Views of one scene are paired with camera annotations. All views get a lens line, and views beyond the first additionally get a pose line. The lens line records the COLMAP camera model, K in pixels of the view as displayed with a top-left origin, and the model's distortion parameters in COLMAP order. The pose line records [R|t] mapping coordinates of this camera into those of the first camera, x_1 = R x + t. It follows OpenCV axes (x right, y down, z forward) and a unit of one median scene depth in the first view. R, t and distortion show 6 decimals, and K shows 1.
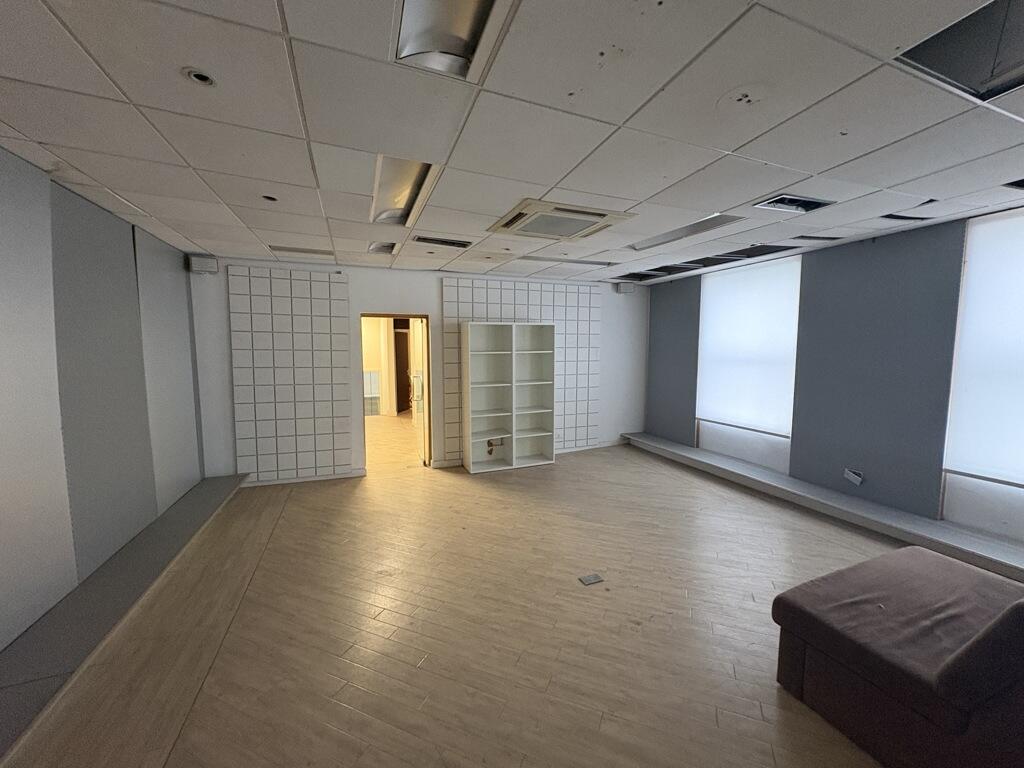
lens RADIAL K [[405.9, 0, 517.2], [0, 405.9, 382.3], [0, 0, 1]] dist [0.001874, 0.000126]
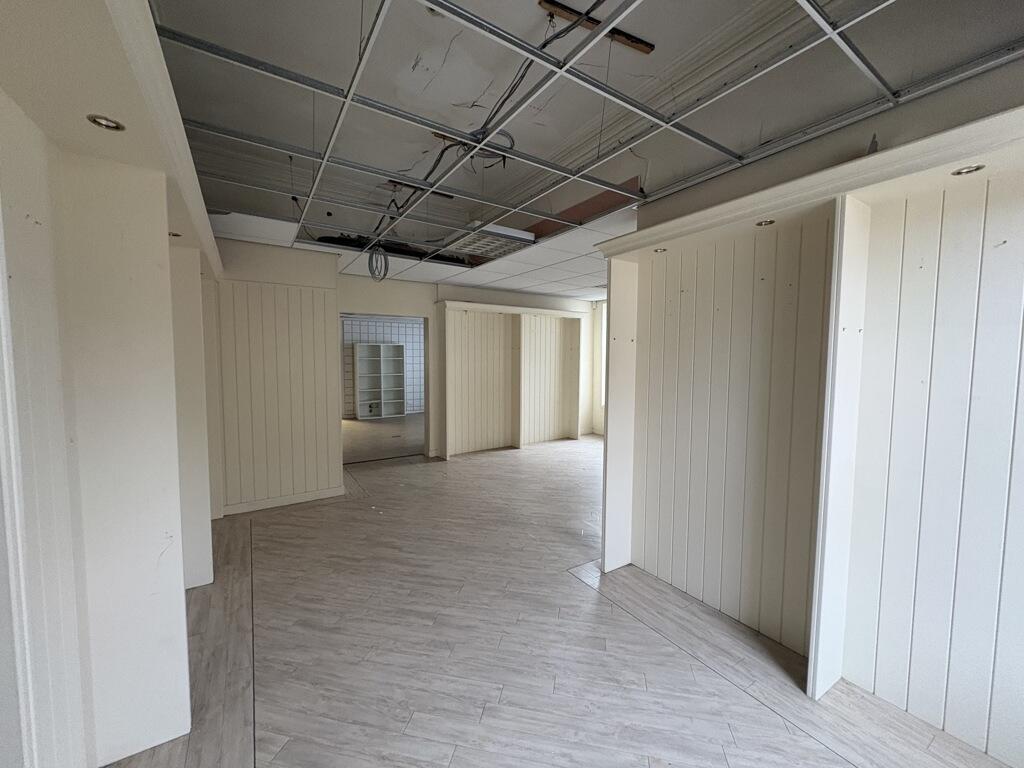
lens RADIAL K [[405.9, 0, 509.7], [0, 405.9, 384.1], [0, 0, 1]] dist [0.001874, 0.000126]
pose [[0.975769, -0.011567, 0.218495, 0.159321], [0.017345, 0.999548, -0.024548, 0.105850], [-0.218113, 0.027743, 0.975529, -1.029574]]
